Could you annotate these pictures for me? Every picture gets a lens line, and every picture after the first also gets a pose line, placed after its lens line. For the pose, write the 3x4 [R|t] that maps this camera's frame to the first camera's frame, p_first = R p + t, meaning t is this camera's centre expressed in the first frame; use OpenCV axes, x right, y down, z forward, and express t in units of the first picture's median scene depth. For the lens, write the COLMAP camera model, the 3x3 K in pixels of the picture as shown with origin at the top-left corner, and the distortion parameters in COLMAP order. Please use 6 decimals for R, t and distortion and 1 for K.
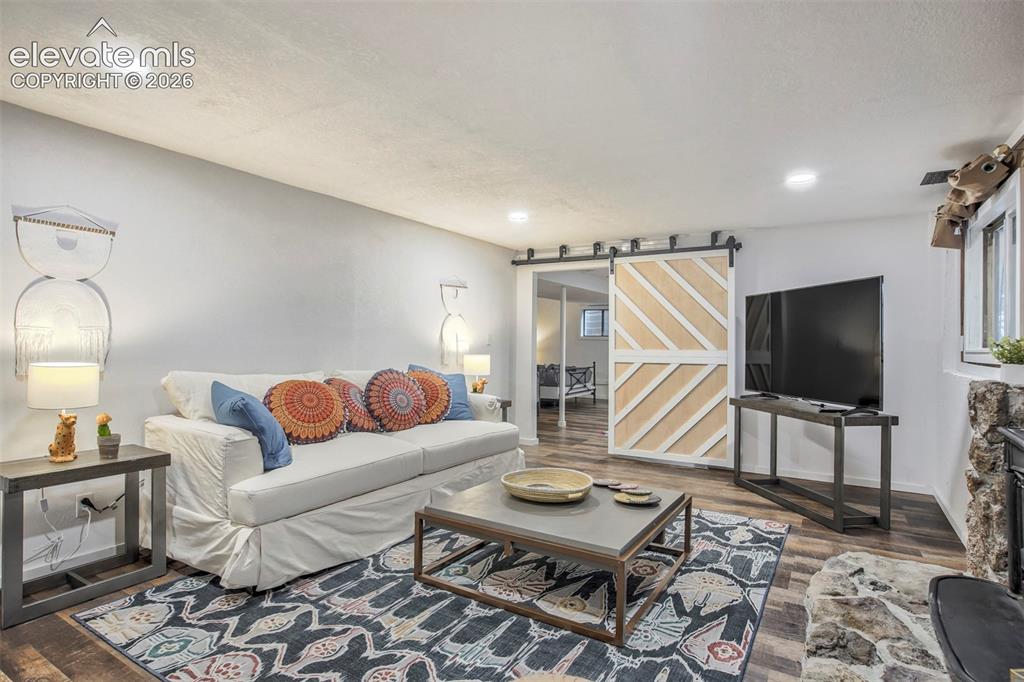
lens RADIAL K [[531.5, 0, 516.4], [0, 531.5, 341.8], [0, 0, 1]] dist [-0.039032, 0.017711]
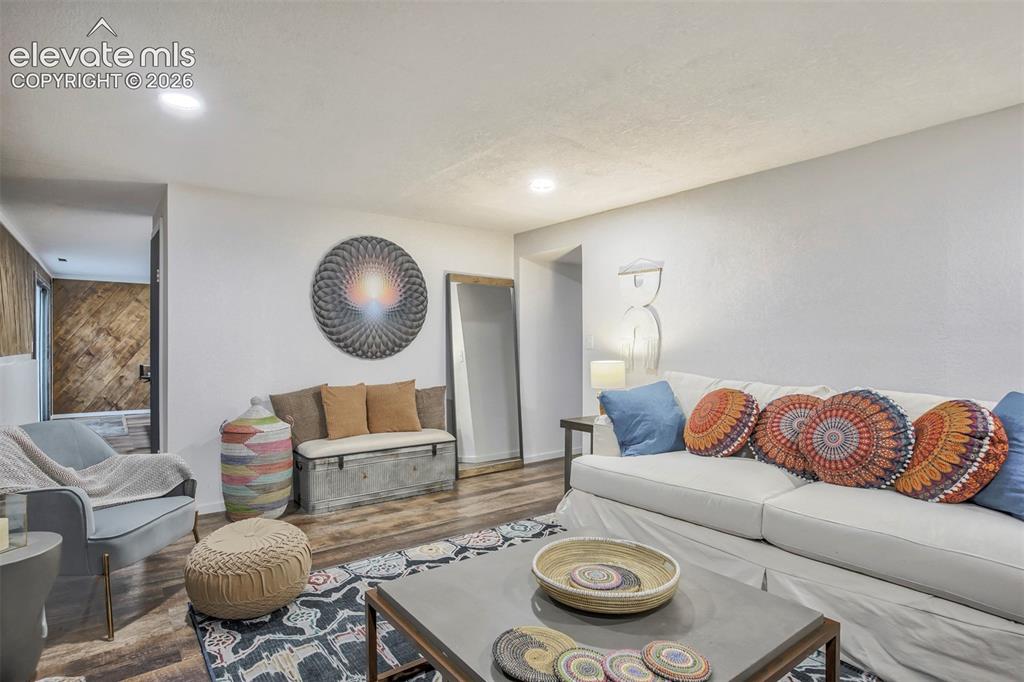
lens RADIAL K [[531.5, 0, 501.0], [0, 531.5, 342.2], [0, 0, 1]] dist [-0.039032, 0.017711]
pose [[-0.369338, -0.015508, -0.929166, 0.564416], [-0.004314, 0.999879, -0.014973, 0.007362], [0.929285, -0.001521, -0.369361, 0.928722]]
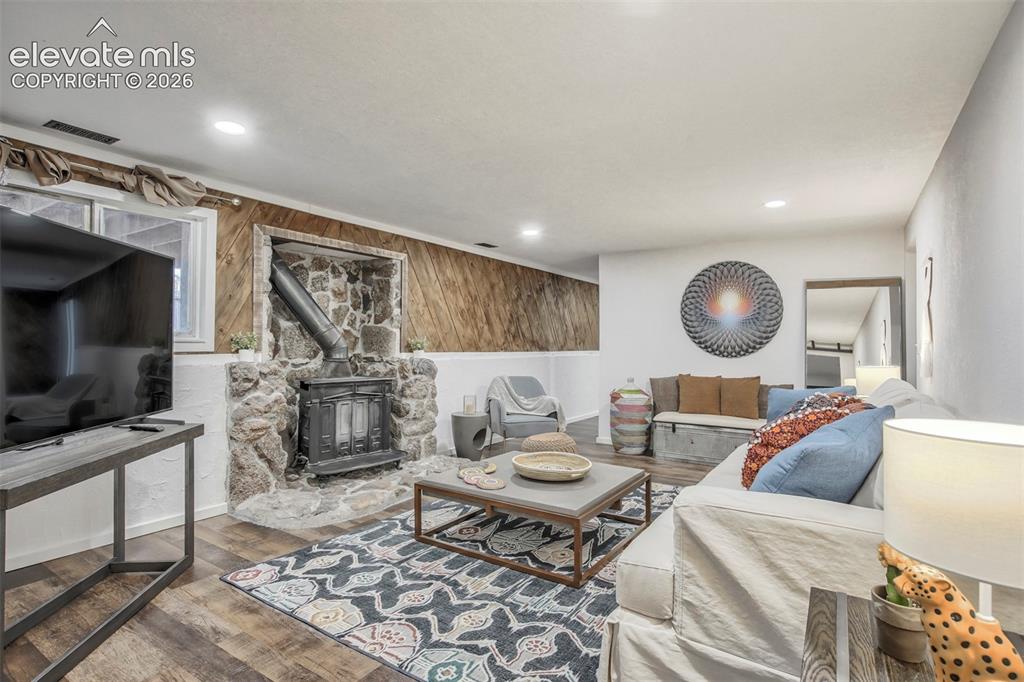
lens RADIAL K [[518.6, 0, 507.9], [0, 518.6, 335.3], [0, 0, 1]] dist [-0.002811, 0.000128]
pose [[-0.998968, -0.026388, 0.036966, 0.099945], [-0.026993, 0.999508, -0.015973, 0.004584], [-0.036527, -0.016955, -0.999189, 1.789912]]
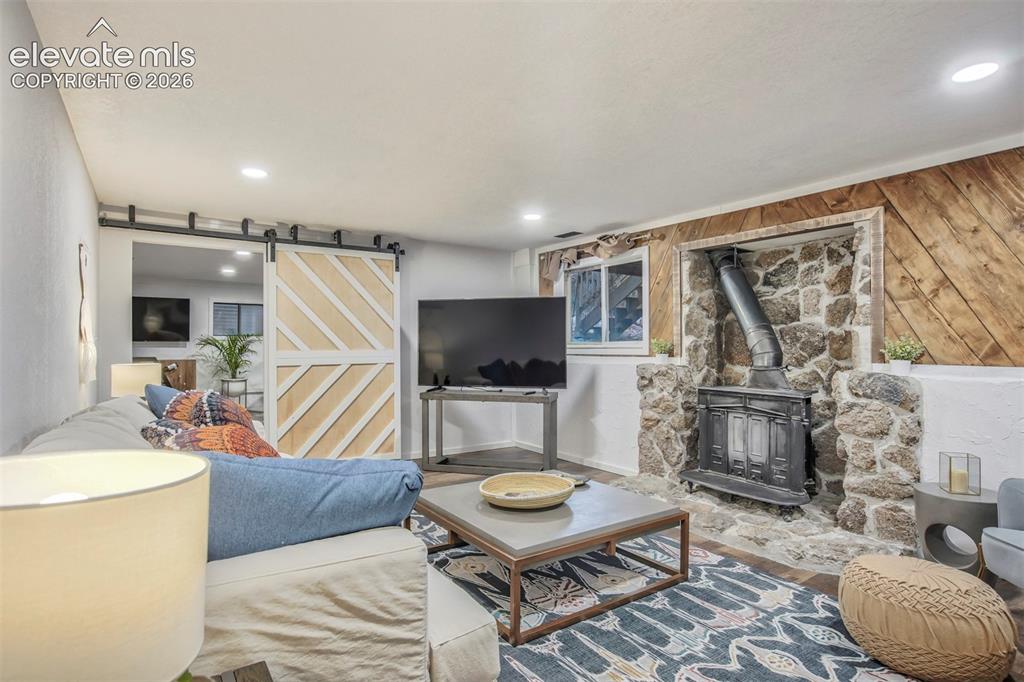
lens RADIAL K [[531.5, 0, 493.0], [0, 531.5, 346.0], [0, 0, 1]] dist [-0.039032, 0.017711]
pose [[0.421869, -0.015326, 0.906527, -0.707944], [0.003022, 0.999875, 0.015498, -0.009297], [-0.906652, -0.003798, 0.421863, 0.540172]]
